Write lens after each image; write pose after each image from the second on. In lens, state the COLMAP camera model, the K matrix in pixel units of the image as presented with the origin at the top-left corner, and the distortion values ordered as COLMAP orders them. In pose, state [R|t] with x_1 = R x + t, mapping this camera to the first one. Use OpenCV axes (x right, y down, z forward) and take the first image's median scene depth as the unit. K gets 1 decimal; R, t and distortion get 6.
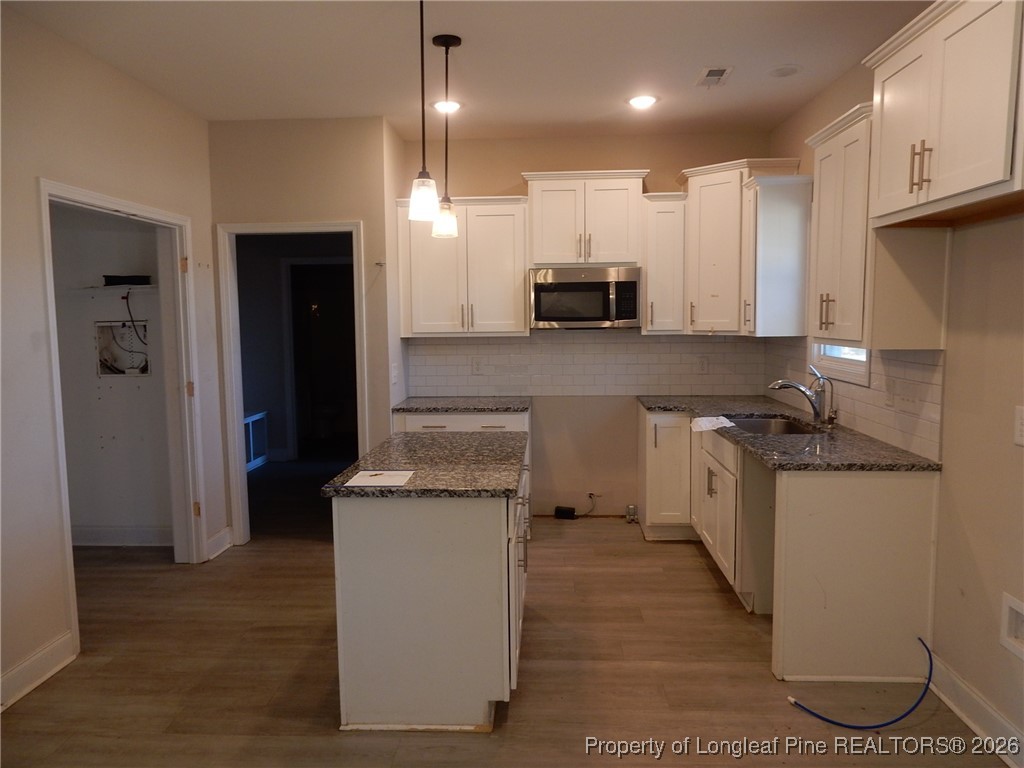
lens RADIAL K [[753.0, 0, 509.8], [0, 753.0, 384.2], [0, 0, 1]] dist [-0.002804, -0.004453]
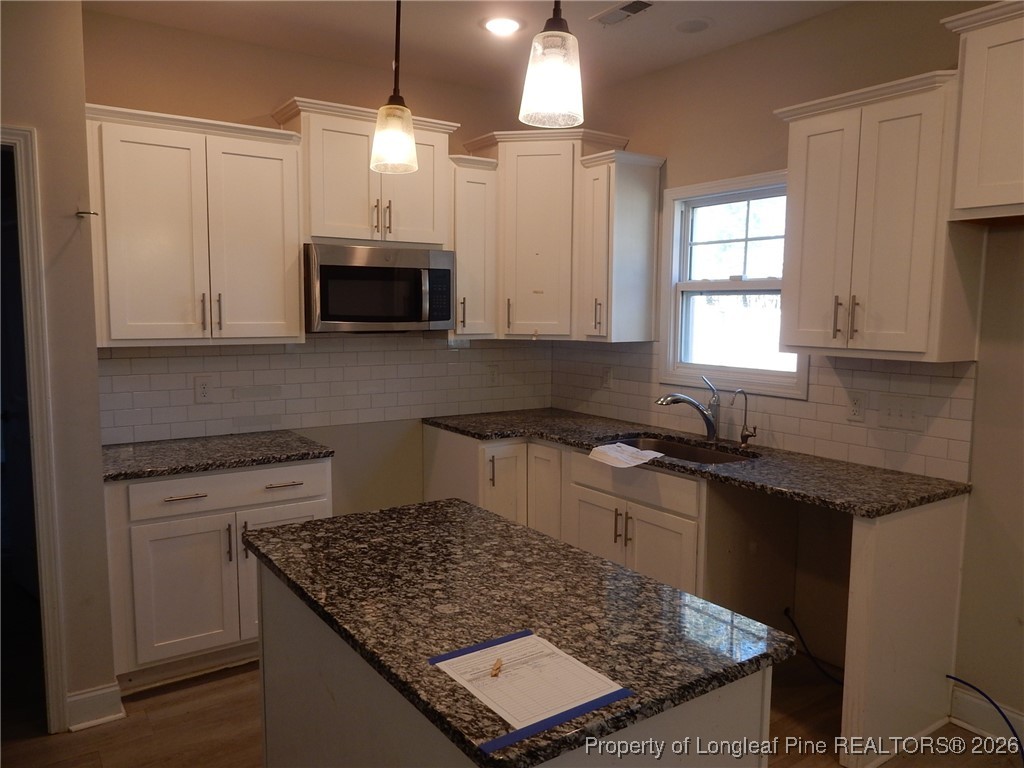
lens RADIAL K [[753.0, 0, 512.0], [0, 753.0, 387.3], [0, 0, 1]] dist [-0.002804, -0.004453]
pose [[0.787563, -0.046204, 0.614499, -0.258405], [0.040076, 0.998914, 0.023745, -0.034519], [-0.614929, 0.005926, 0.788560, 0.371233]]
